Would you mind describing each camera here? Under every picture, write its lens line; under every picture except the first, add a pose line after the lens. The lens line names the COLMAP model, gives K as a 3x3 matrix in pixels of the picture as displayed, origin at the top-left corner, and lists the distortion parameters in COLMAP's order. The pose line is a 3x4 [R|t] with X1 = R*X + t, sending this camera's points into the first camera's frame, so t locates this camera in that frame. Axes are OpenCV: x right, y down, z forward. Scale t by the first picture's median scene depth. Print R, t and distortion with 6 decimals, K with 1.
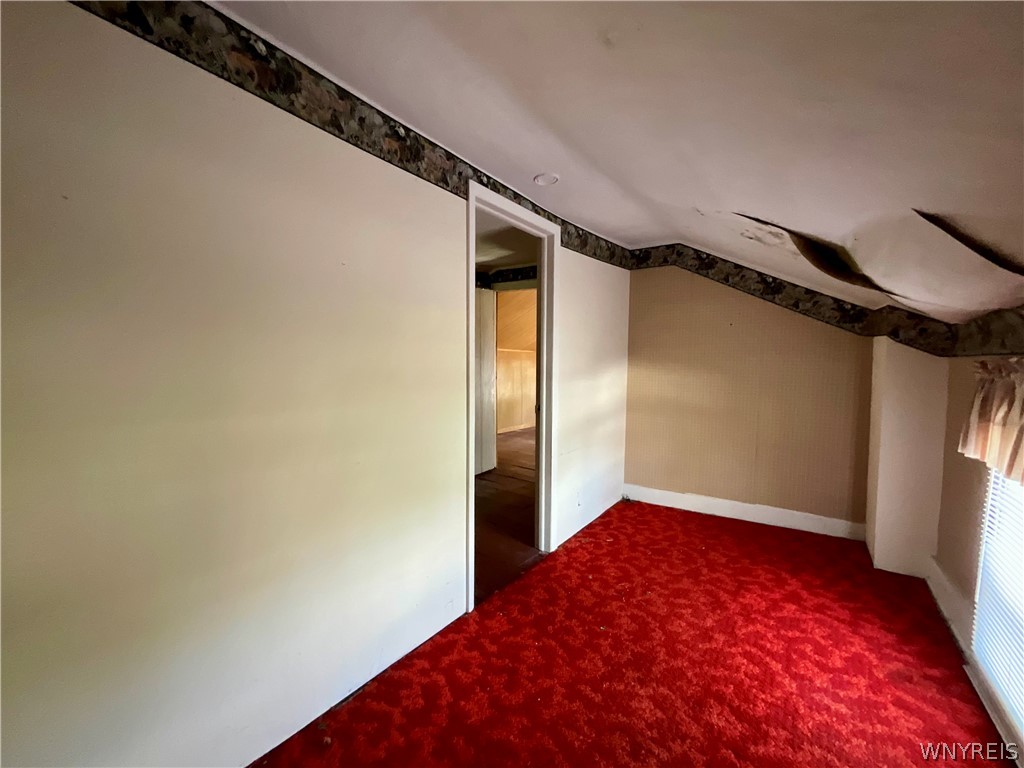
lens RADIAL K [[418.2, 0, 511.7], [0, 418.2, 384.9], [0, 0, 1]] dist [-0.001315, -0.000382]
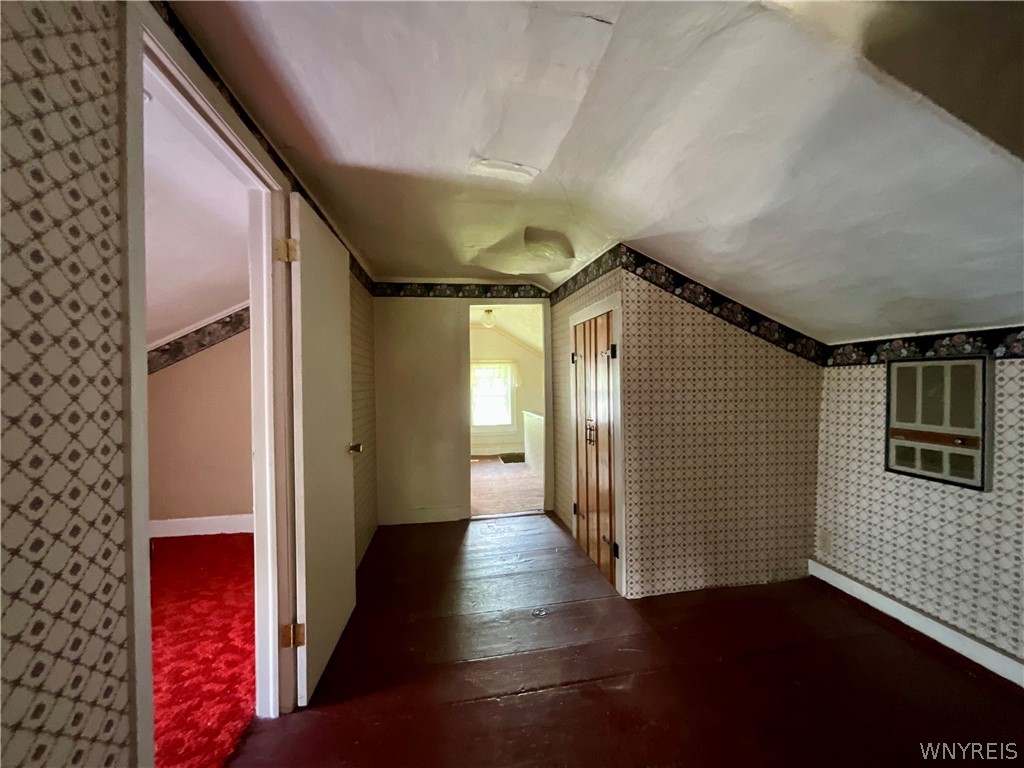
lens RADIAL K [[418.2, 0, 511.3], [0, 418.2, 382.8], [0, 0, 1]] dist [-0.001315, -0.000382]
pose [[-0.719803, -0.001863, -0.694176, 0.121704], [-0.050662, 0.997471, 0.049856, -0.141321], [0.692327, 0.071054, -0.718077, 2.185899]]
